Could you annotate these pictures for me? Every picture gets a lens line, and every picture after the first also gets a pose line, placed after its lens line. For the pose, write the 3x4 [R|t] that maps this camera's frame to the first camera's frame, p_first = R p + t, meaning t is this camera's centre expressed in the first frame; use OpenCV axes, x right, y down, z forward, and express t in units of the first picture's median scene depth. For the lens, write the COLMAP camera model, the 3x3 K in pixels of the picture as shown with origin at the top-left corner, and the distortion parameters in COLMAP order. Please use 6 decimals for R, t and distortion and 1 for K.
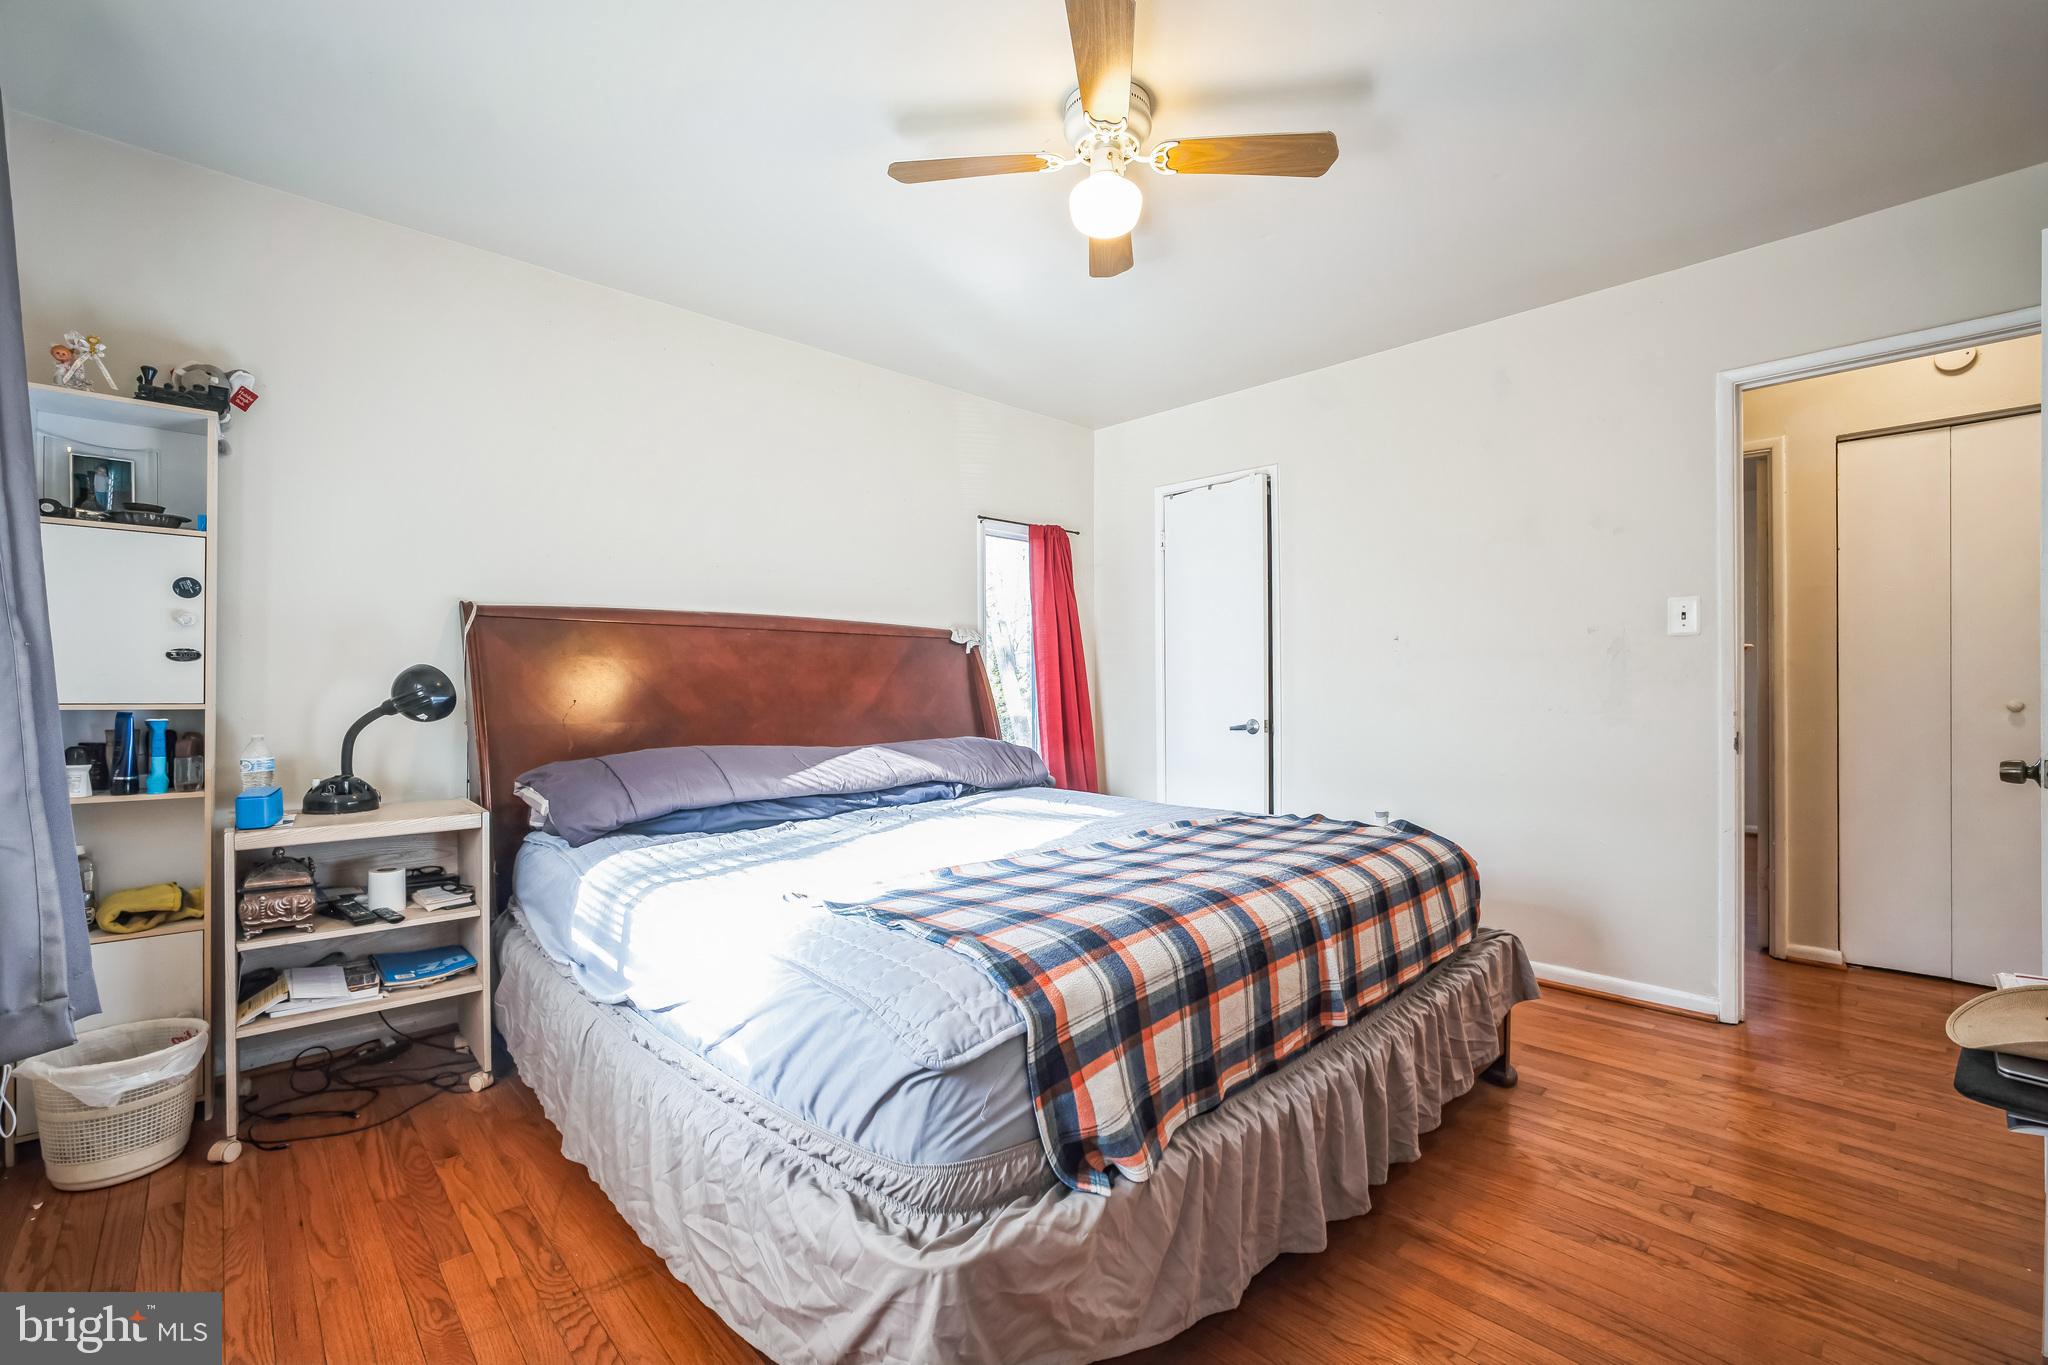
lens RADIAL K [[875.8, 0, 1021.5], [0, 875.8, 690.0], [0, 0, 1]] dist [-0.032374, 0.012095]
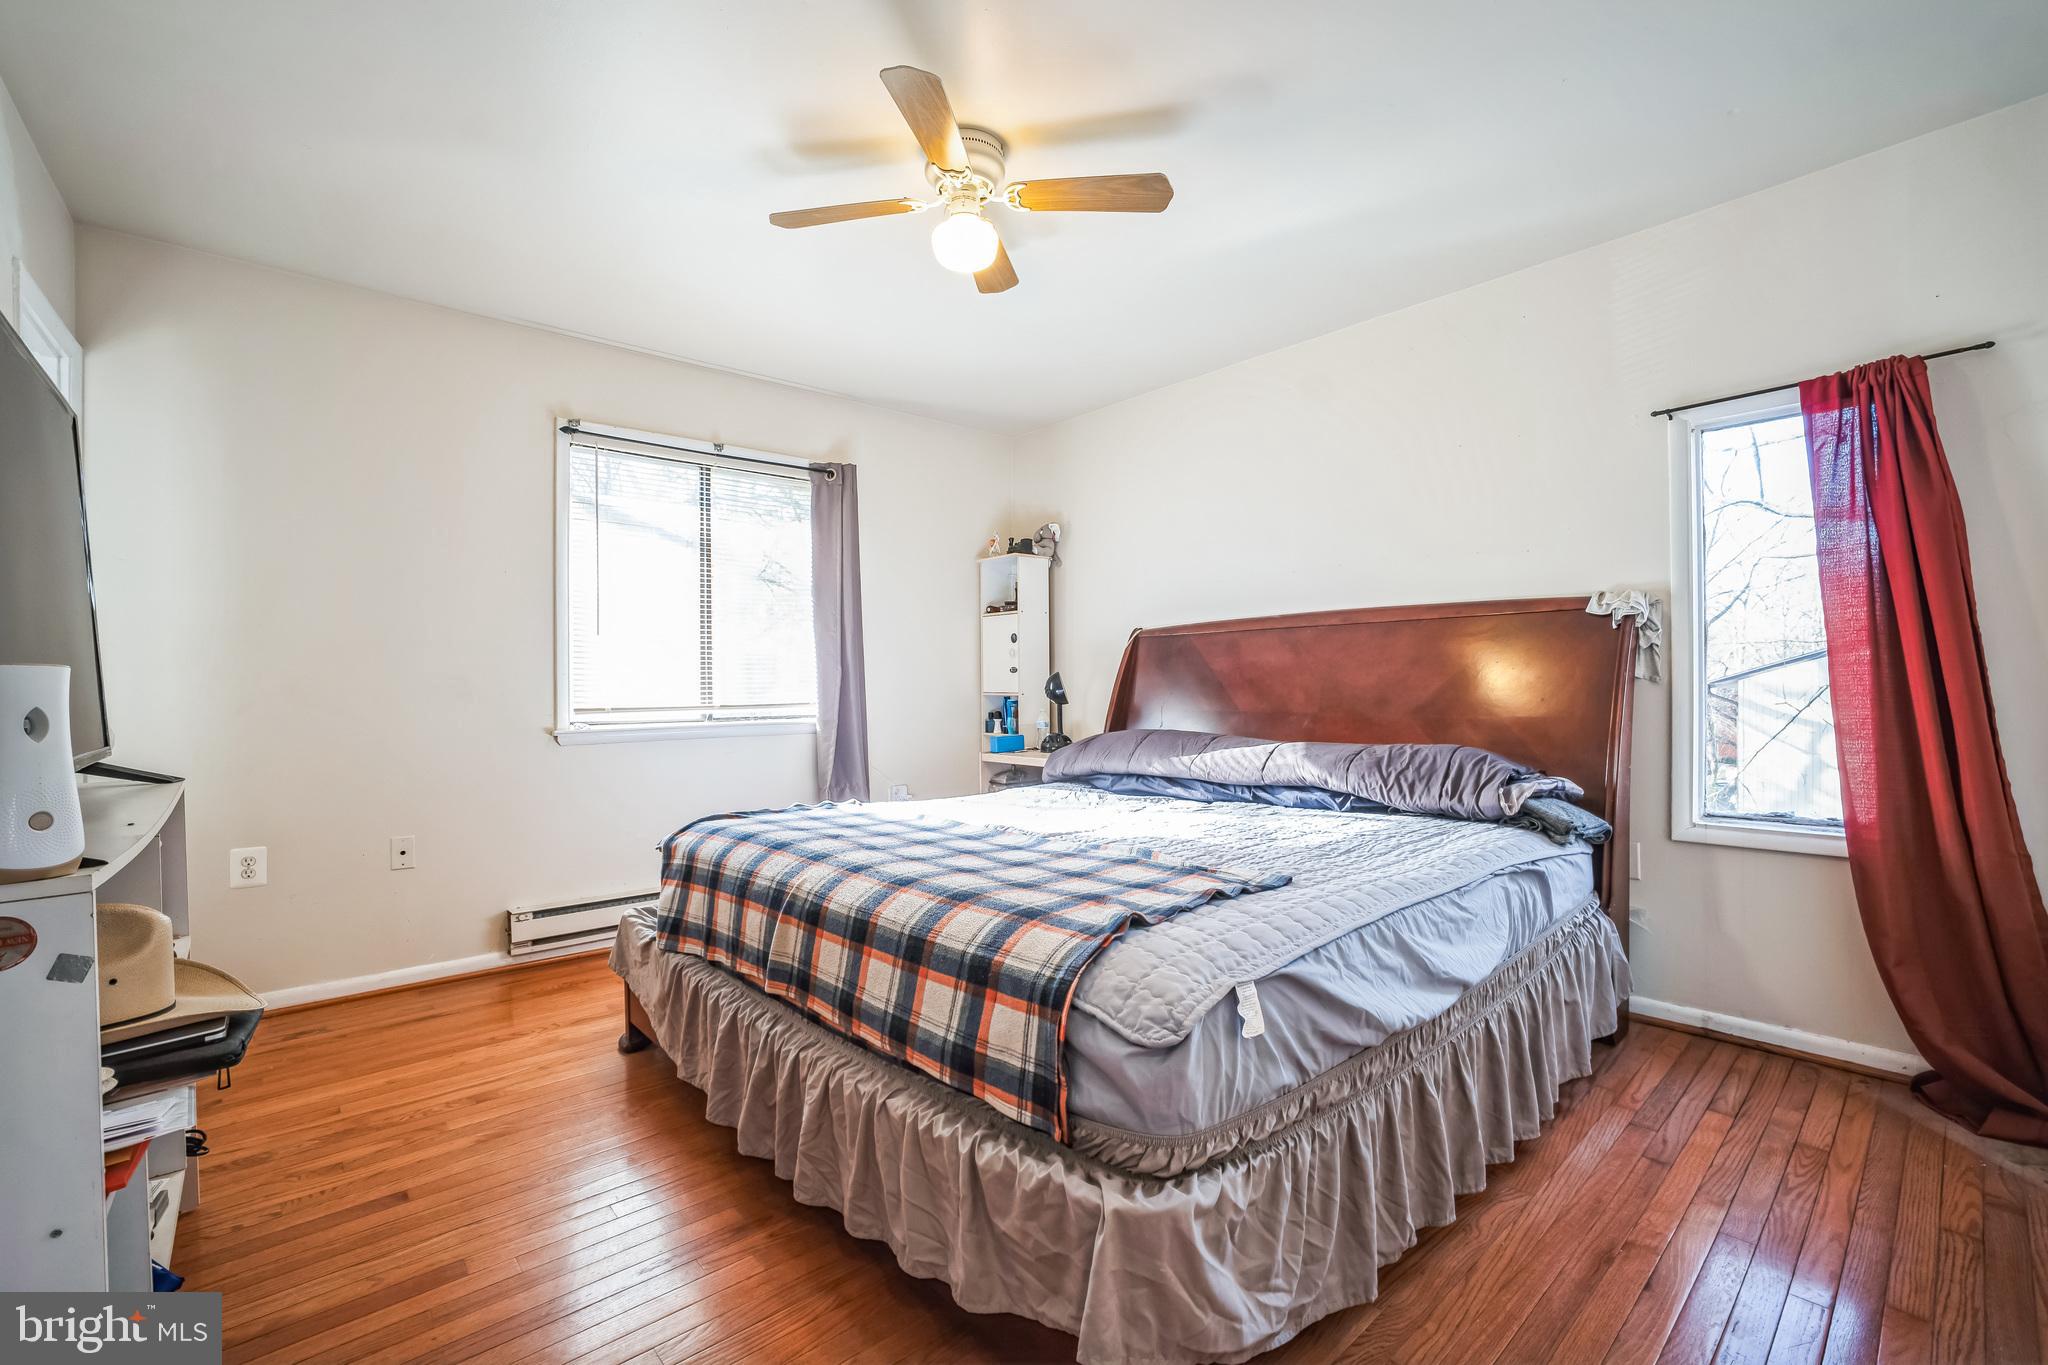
lens RADIAL K [[875.8, 0, 1021.5], [0, 875.8, 690.0], [0, 0, 1]] dist [-0.032374, 0.012095]
pose [[-0.026303, 0.014001, -0.999556, 1.005316], [0.016950, 0.999764, 0.013558, -0.016849], [0.999510, -0.016586, -0.026534, 0.899127]]
